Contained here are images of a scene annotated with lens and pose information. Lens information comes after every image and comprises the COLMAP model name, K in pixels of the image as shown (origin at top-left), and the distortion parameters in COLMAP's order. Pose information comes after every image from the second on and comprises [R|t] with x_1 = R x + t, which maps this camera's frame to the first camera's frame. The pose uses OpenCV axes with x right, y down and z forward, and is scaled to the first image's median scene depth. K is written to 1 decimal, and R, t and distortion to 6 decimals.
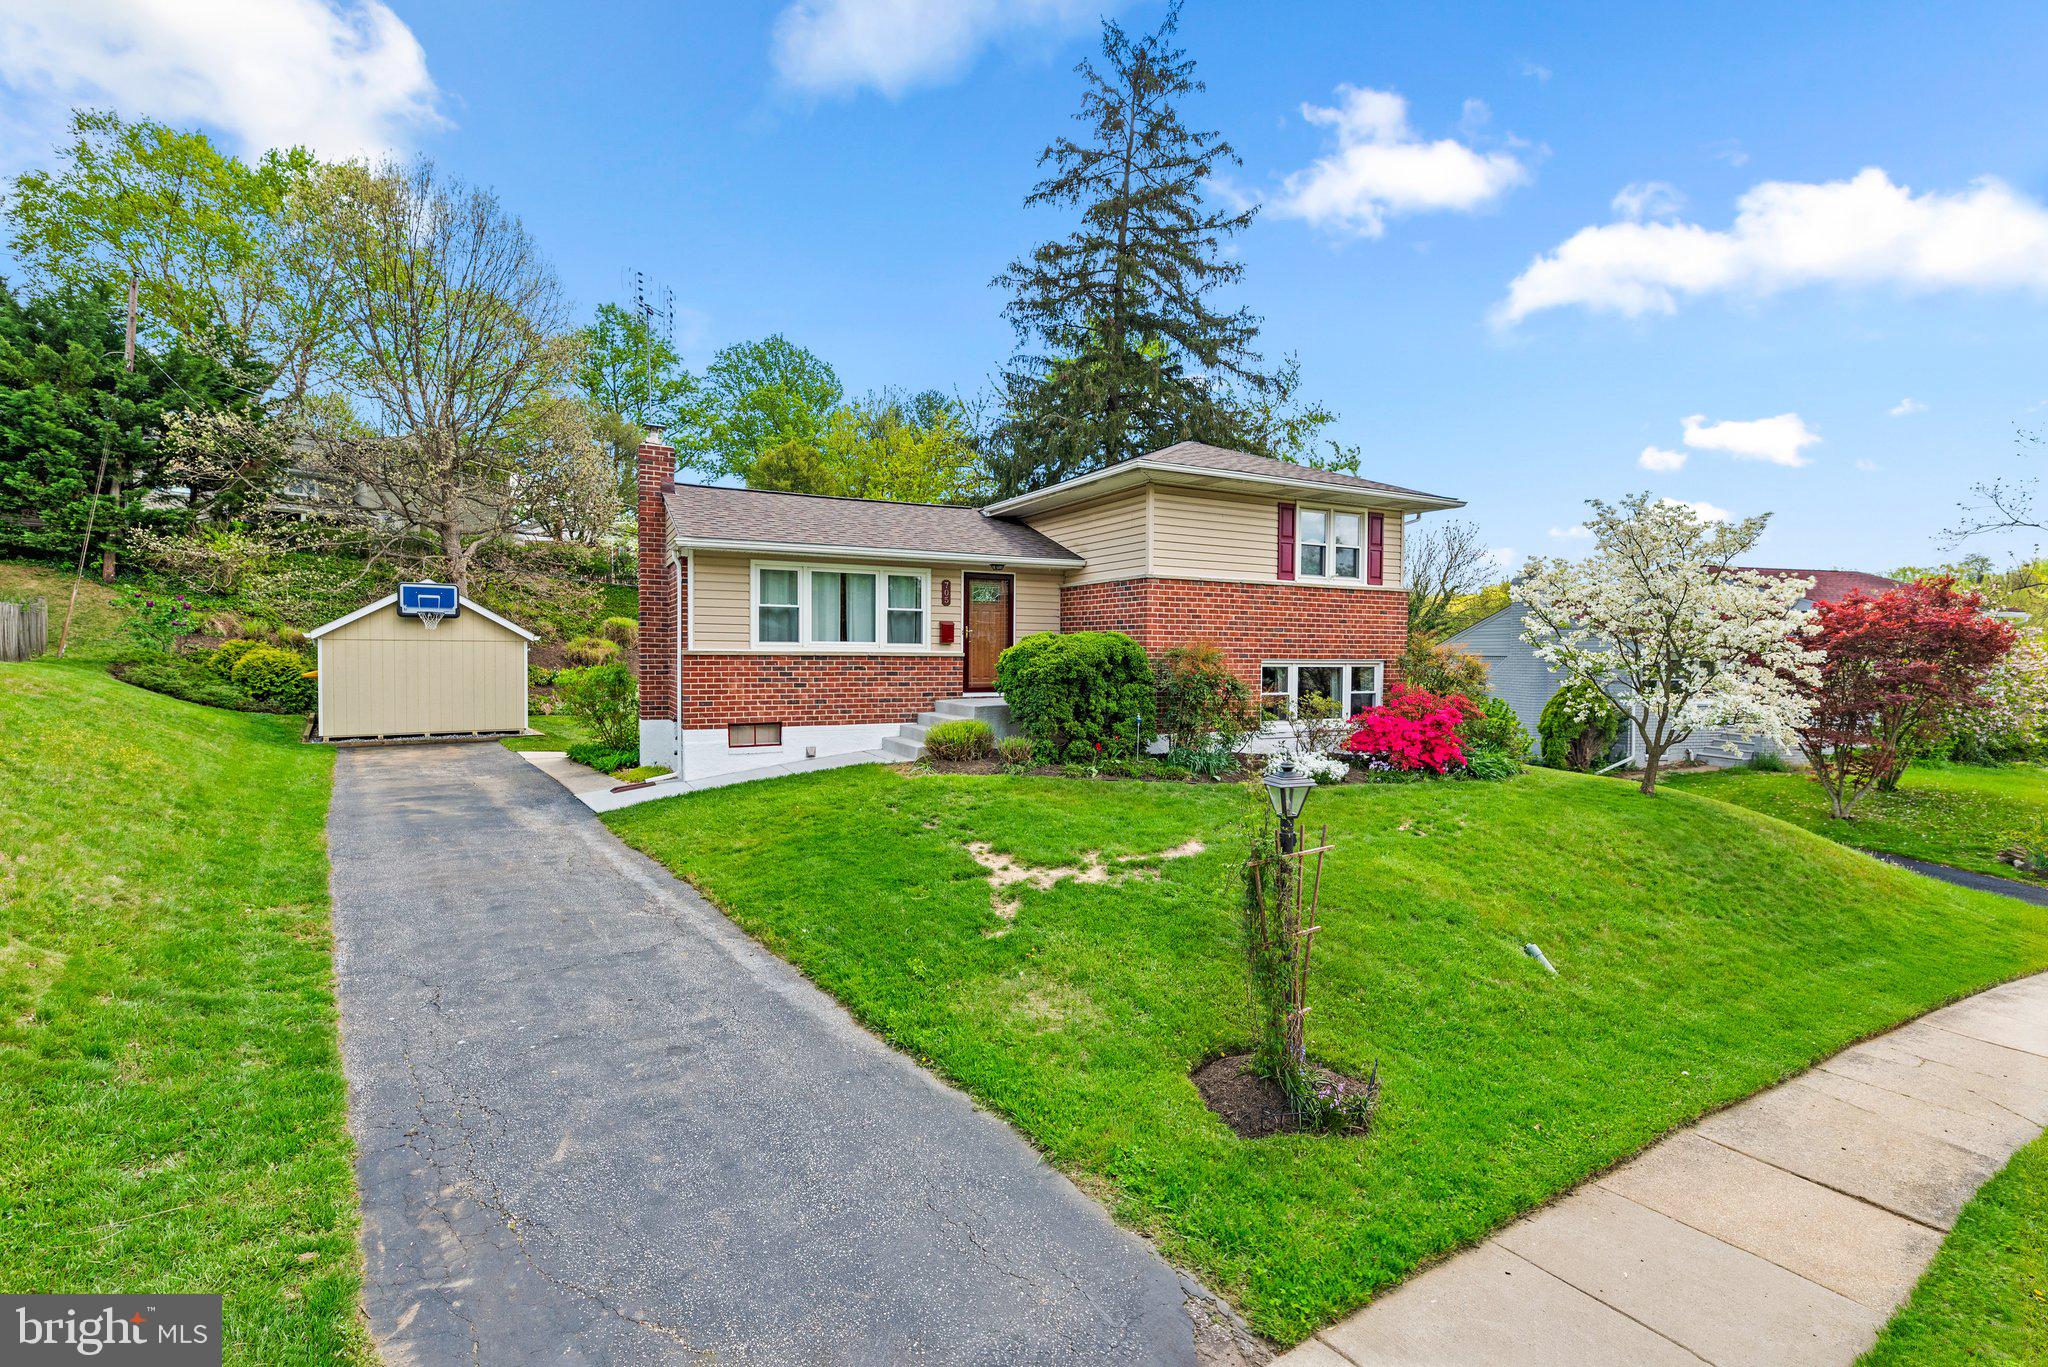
lens RADIAL K [[916.3, 0, 1036.4], [0, 916.3, 684.7], [0, 0, 1]] dist [-0.001525, 0.000035]
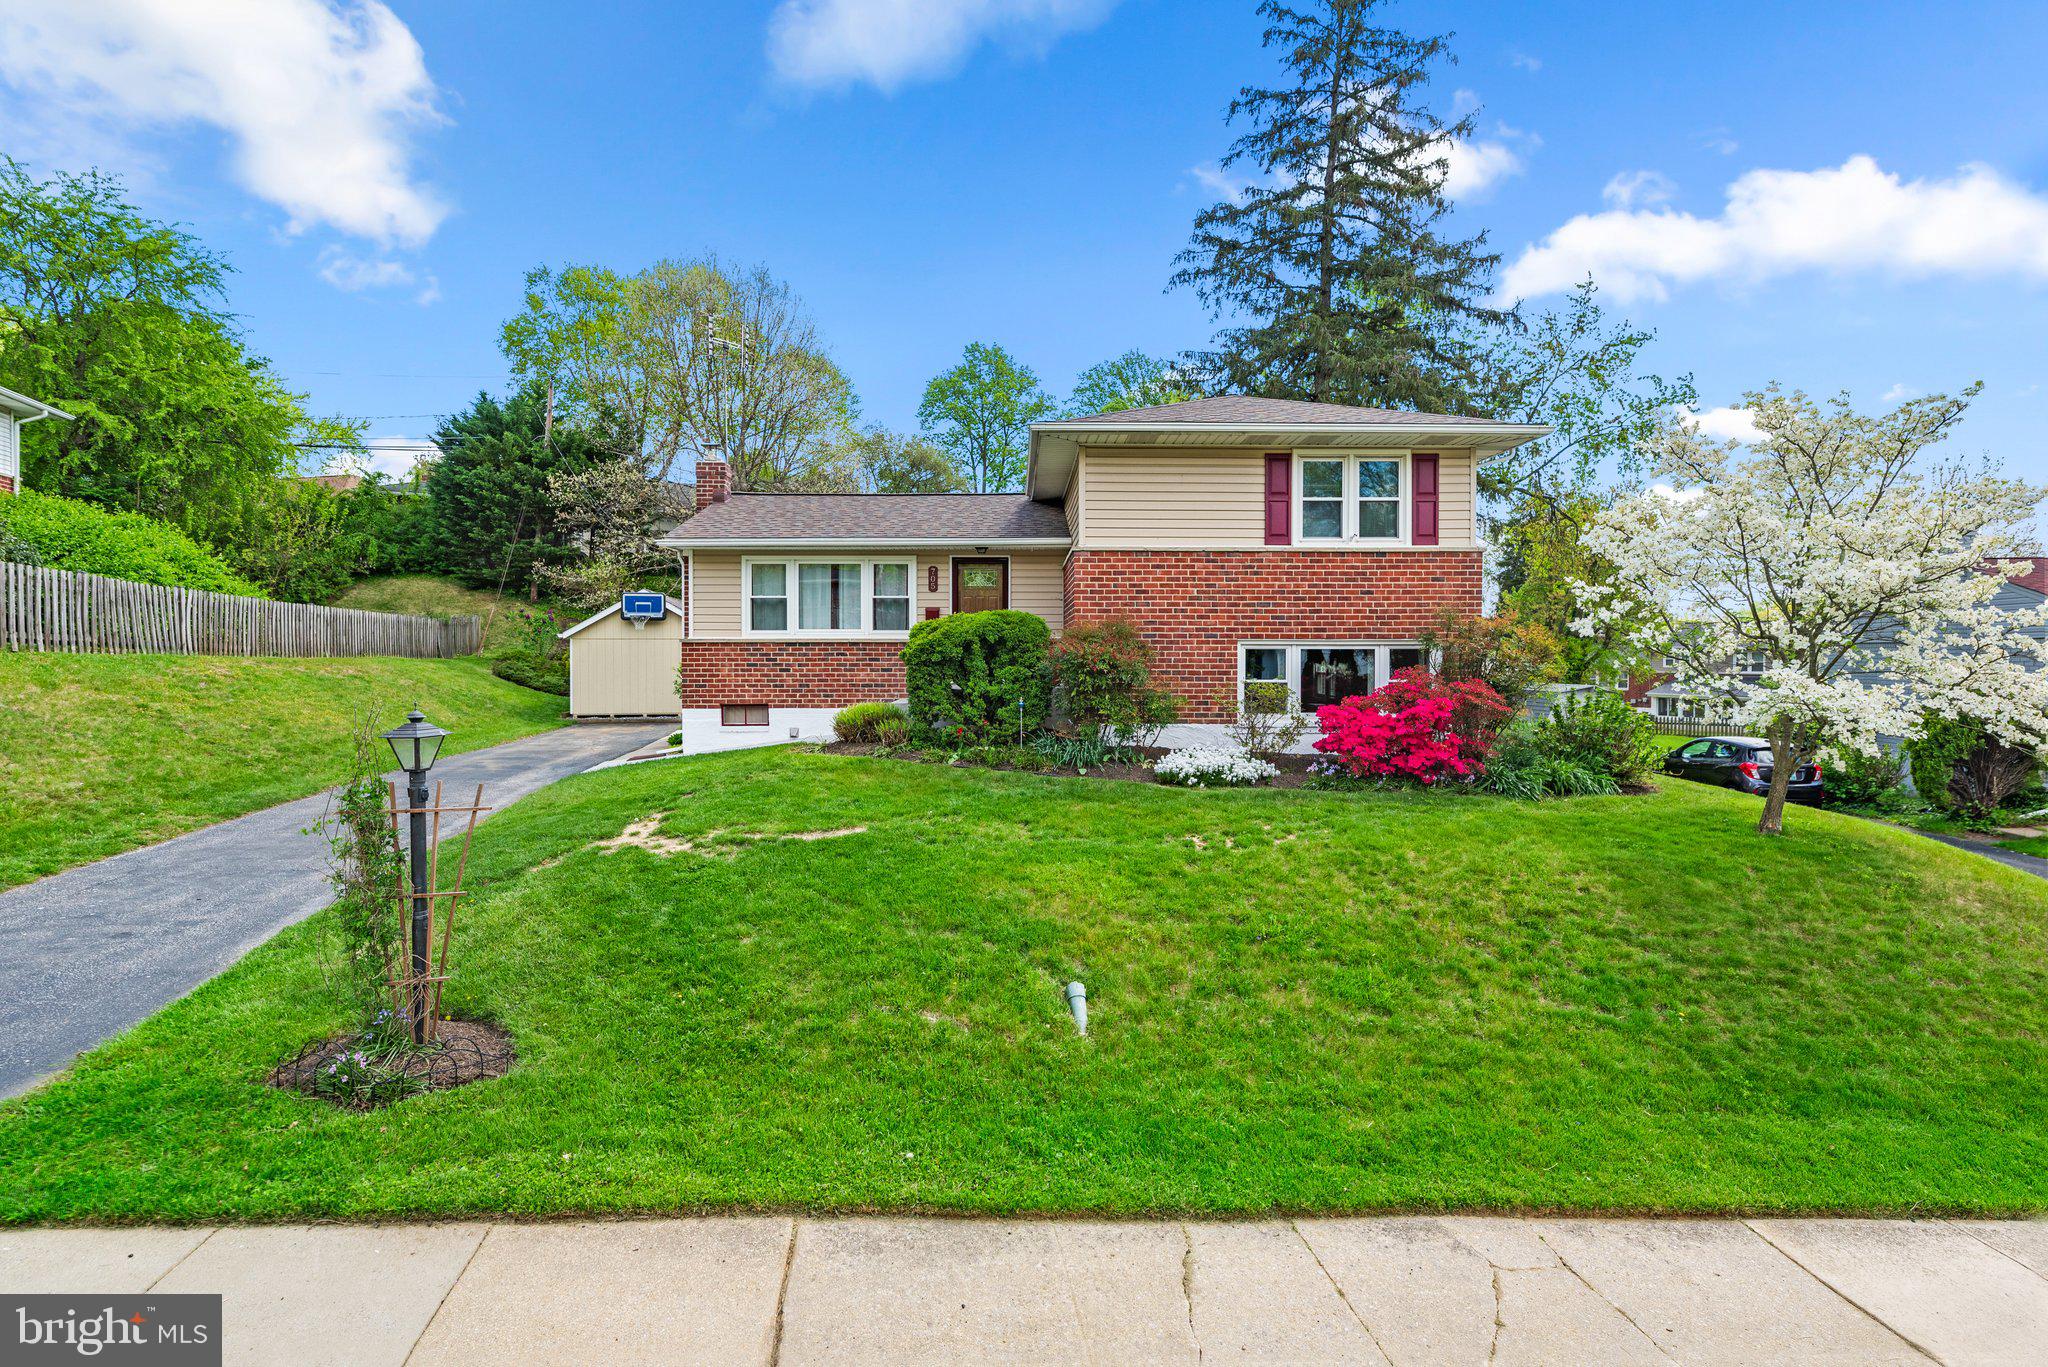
lens RADIAL K [[916.3, 0, 1036.4], [0, 916.3, 684.7], [0, 0, 1]] dist [-0.001525, 0.000035]
pose [[0.896884, 0.004953, -0.442238, 0.445806], [-0.008150, 0.999953, -0.005330, 0.019544], [0.442190, 0.008385, 0.896882, 0.154218]]
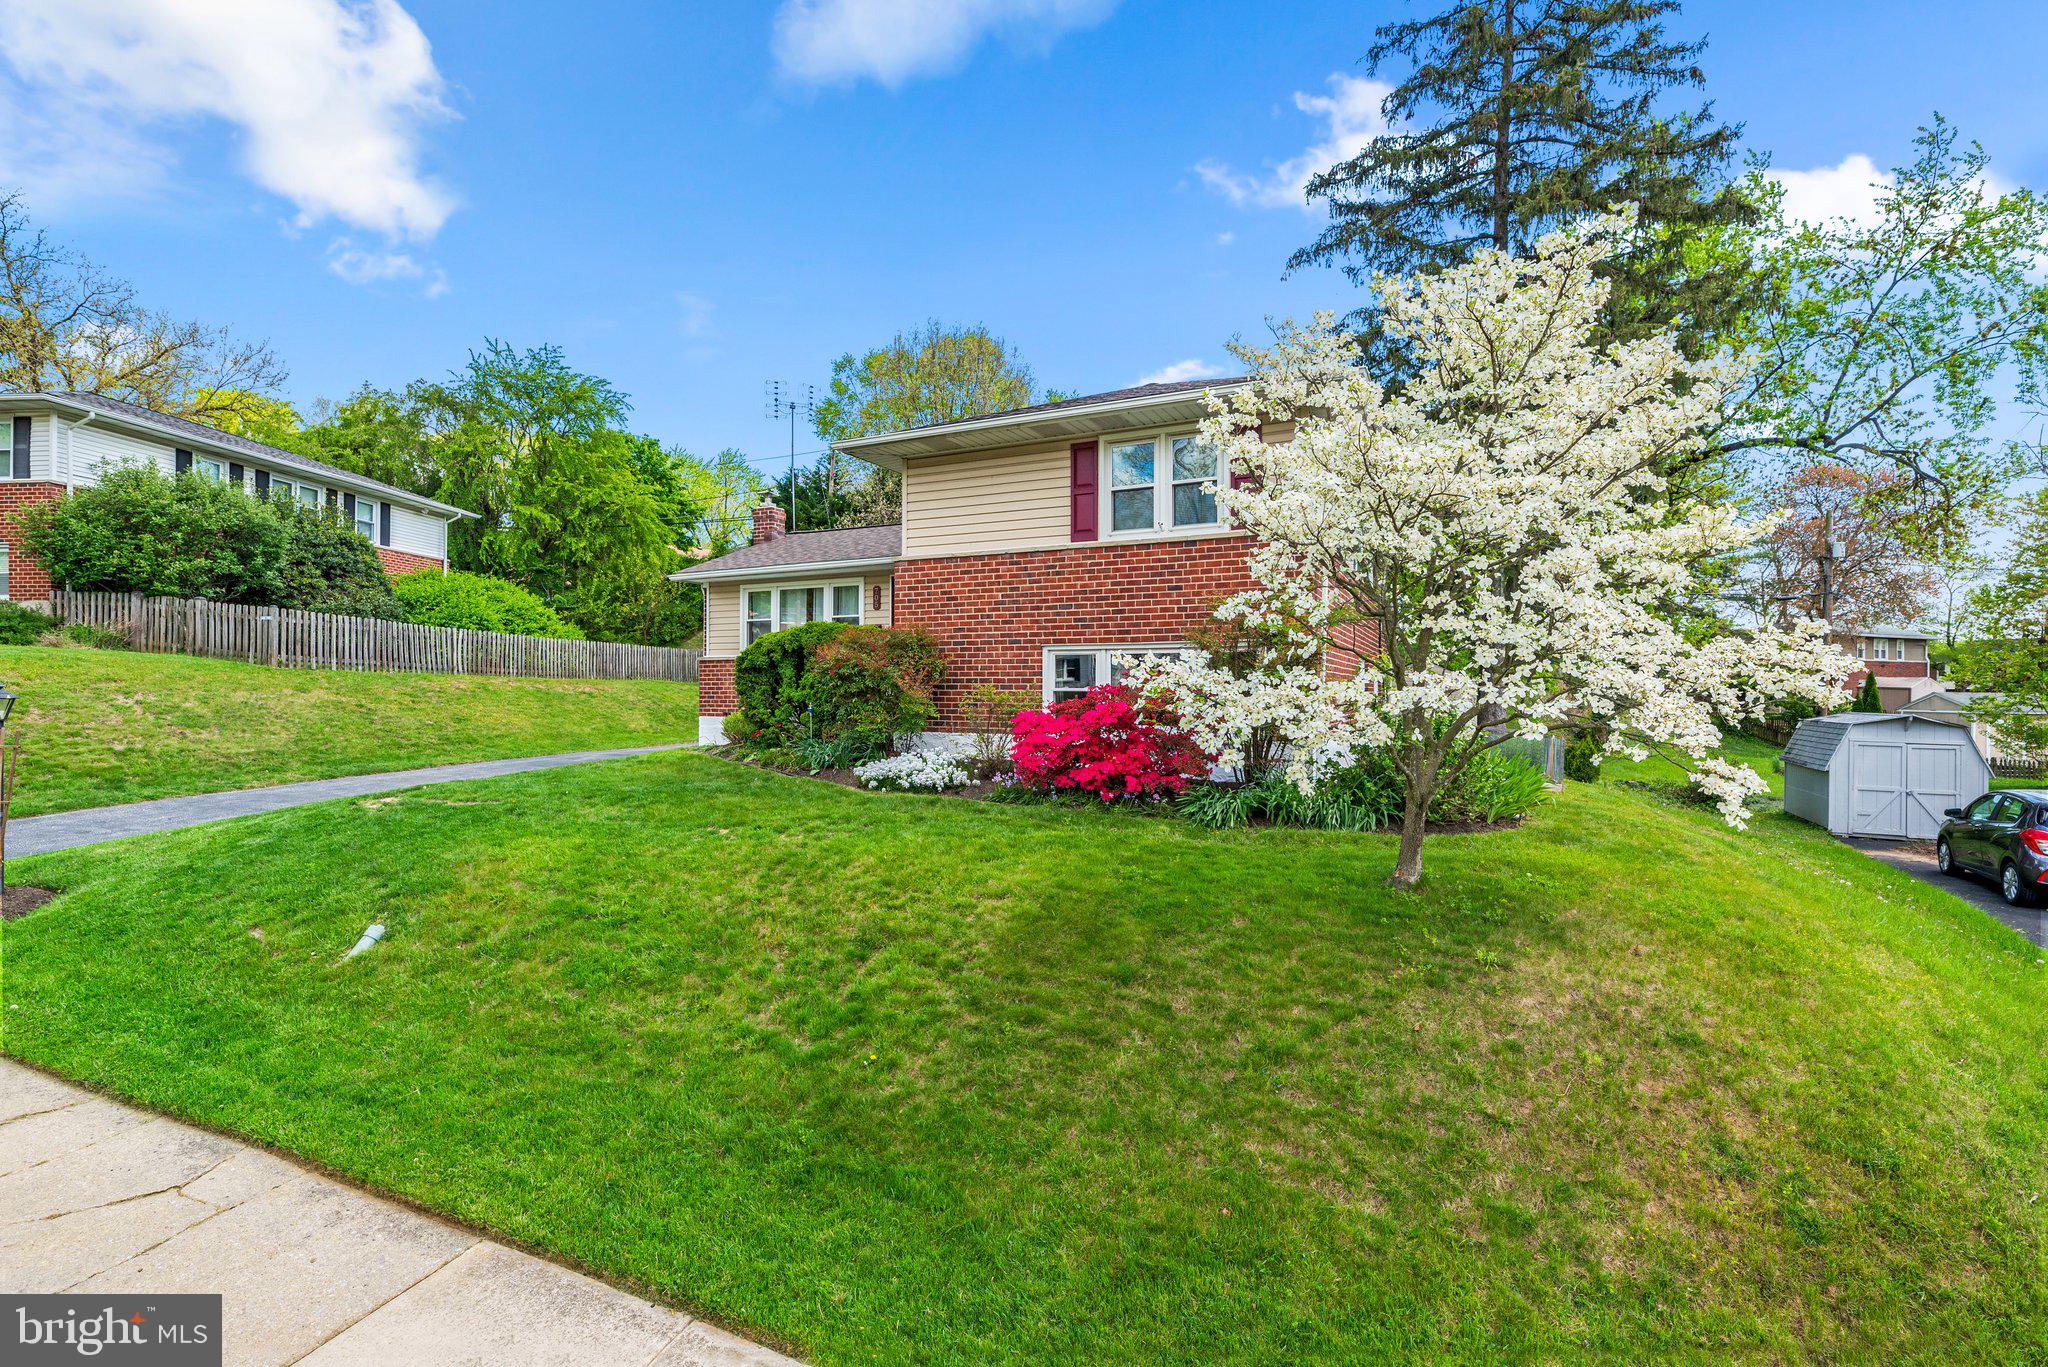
lens RADIAL K [[917.9, 0, 1024.0], [0, 917.9, 683.5], [0, 0, 1]] dist [0.007164, 0.000176]
pose [[0.596268, -0.015048, -0.802644, 0.861210], [-0.023714, 0.999058, -0.036347, 0.034508], [0.802435, 0.040707, 0.595350, 0.505501]]
